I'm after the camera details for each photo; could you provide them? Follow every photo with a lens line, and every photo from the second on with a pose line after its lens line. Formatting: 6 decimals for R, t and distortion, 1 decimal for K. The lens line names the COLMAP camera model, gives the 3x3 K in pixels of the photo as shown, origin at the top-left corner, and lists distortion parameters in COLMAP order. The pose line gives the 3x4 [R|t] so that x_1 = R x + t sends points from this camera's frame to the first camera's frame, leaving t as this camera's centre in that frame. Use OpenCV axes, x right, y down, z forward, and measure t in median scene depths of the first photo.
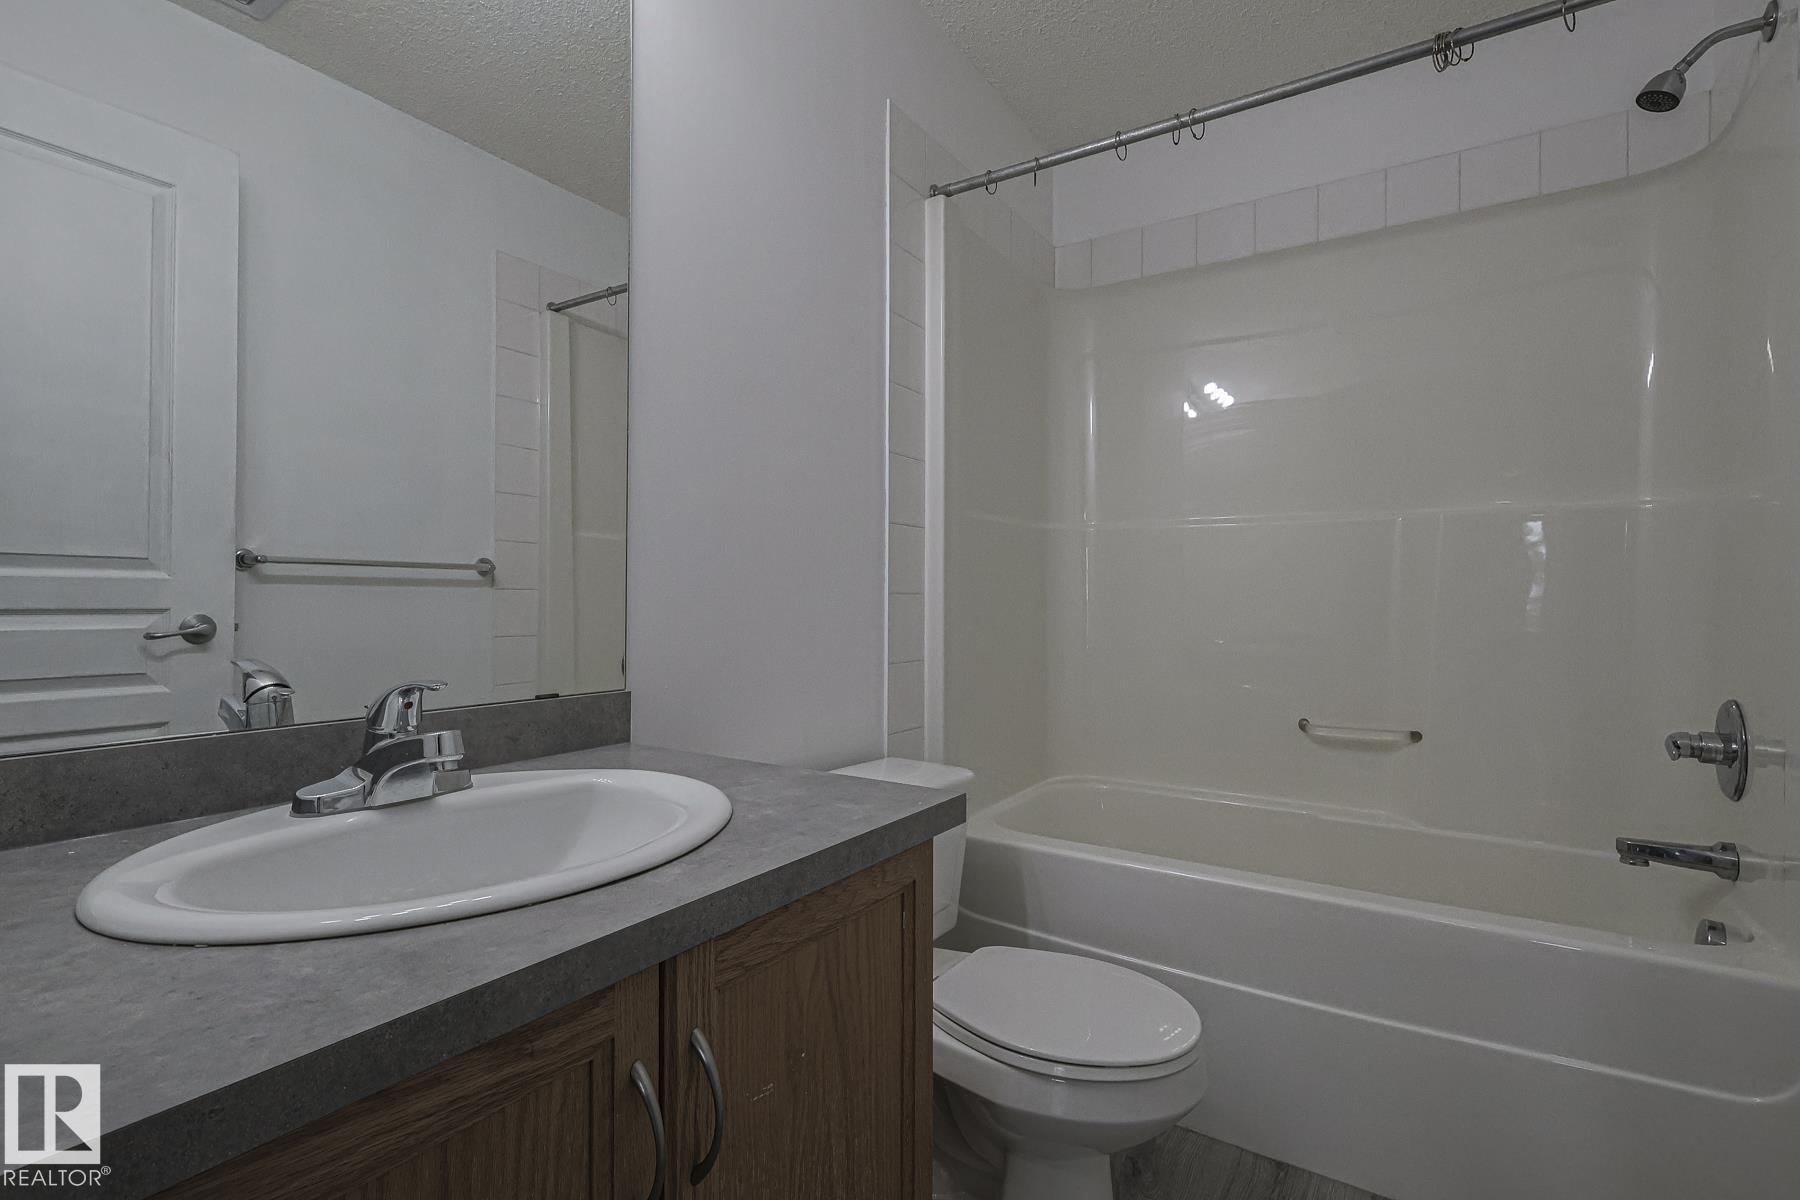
lens RADIAL K [[834.9, 0, 895.1], [0, 834.9, 590.6], [0, 0, 1]] dist [0.003366, -0.000352]
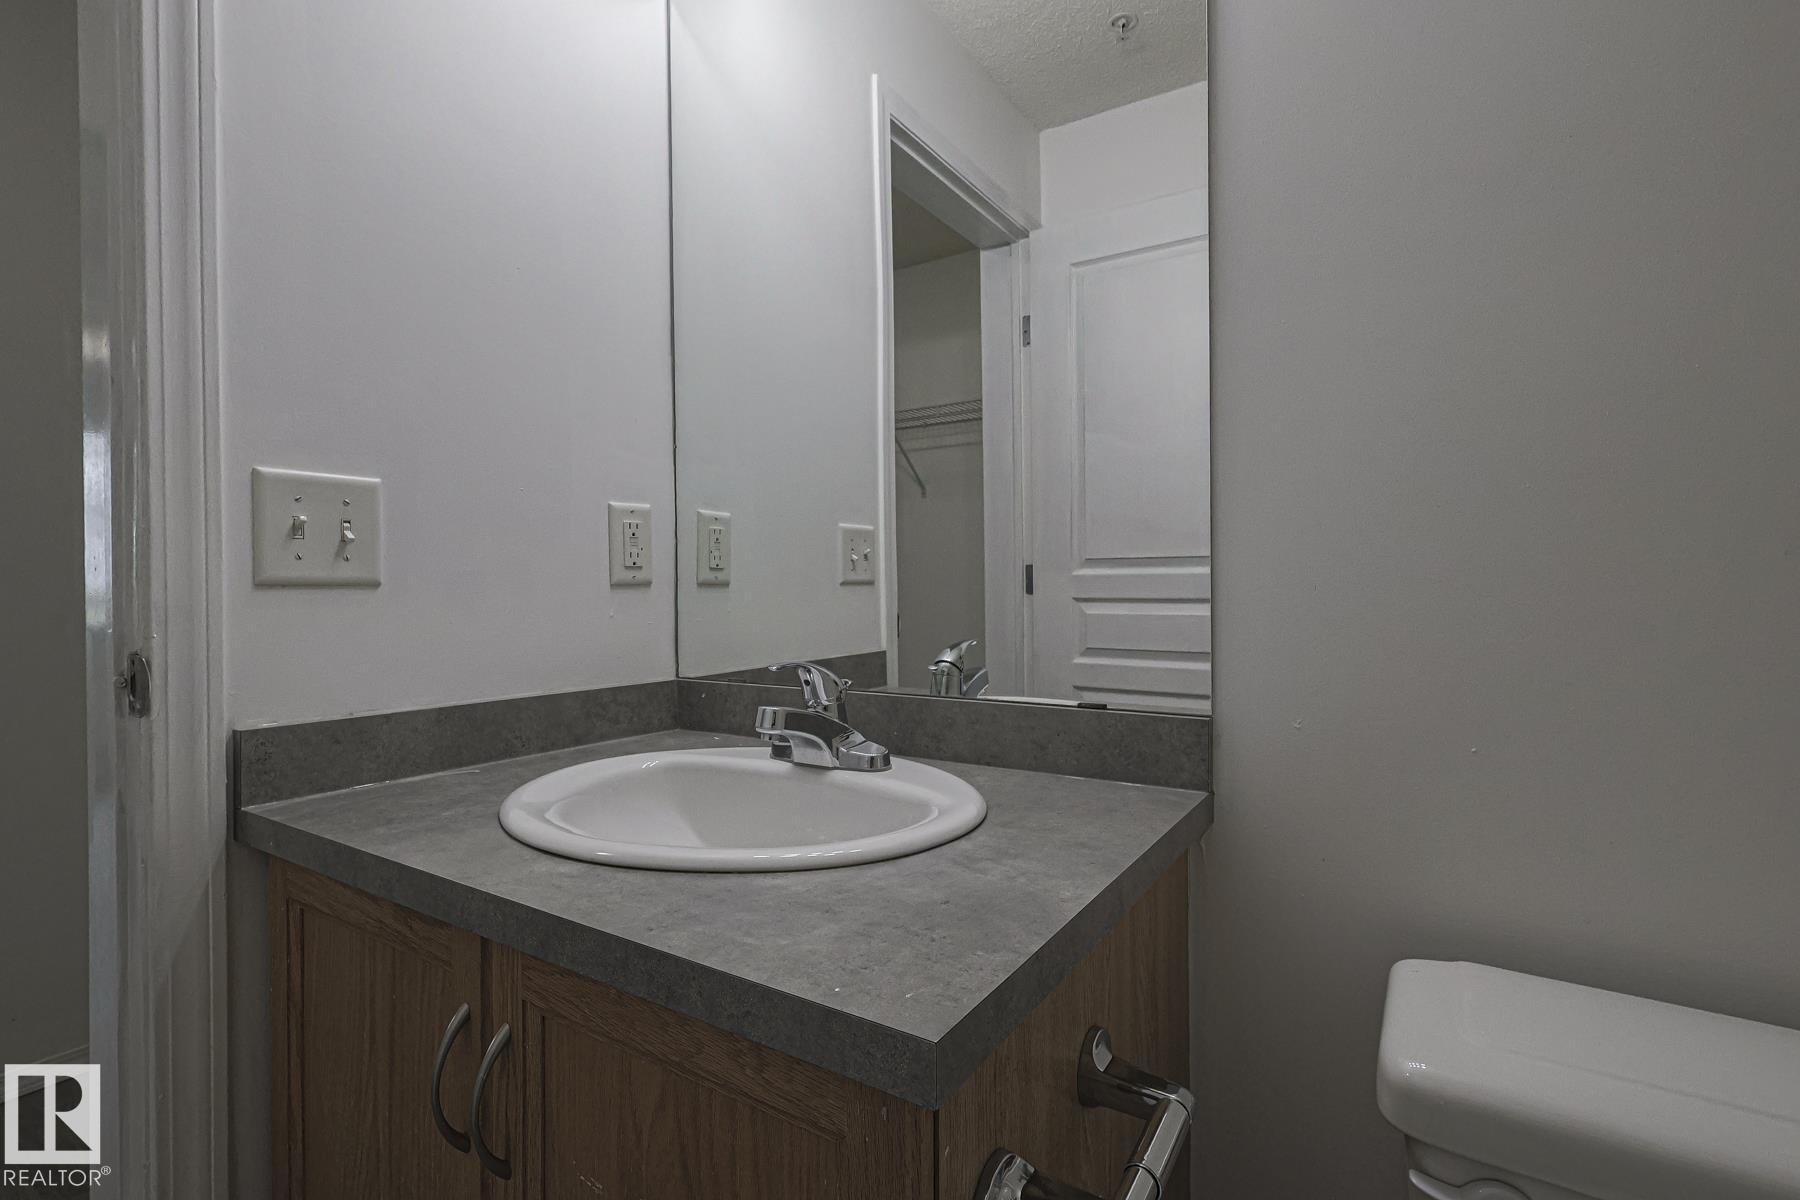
lens RADIAL K [[834.9, 0, 895.1], [0, 834.9, 590.6], [0, 0, 1]] dist [0.003366, -0.000352]
pose [[0.017416, -0.000553, -0.999848, 0.626073], [0.013936, 0.999903, -0.000310, 0.012191], [0.999751, -0.013929, 0.017422, 1.186576]]
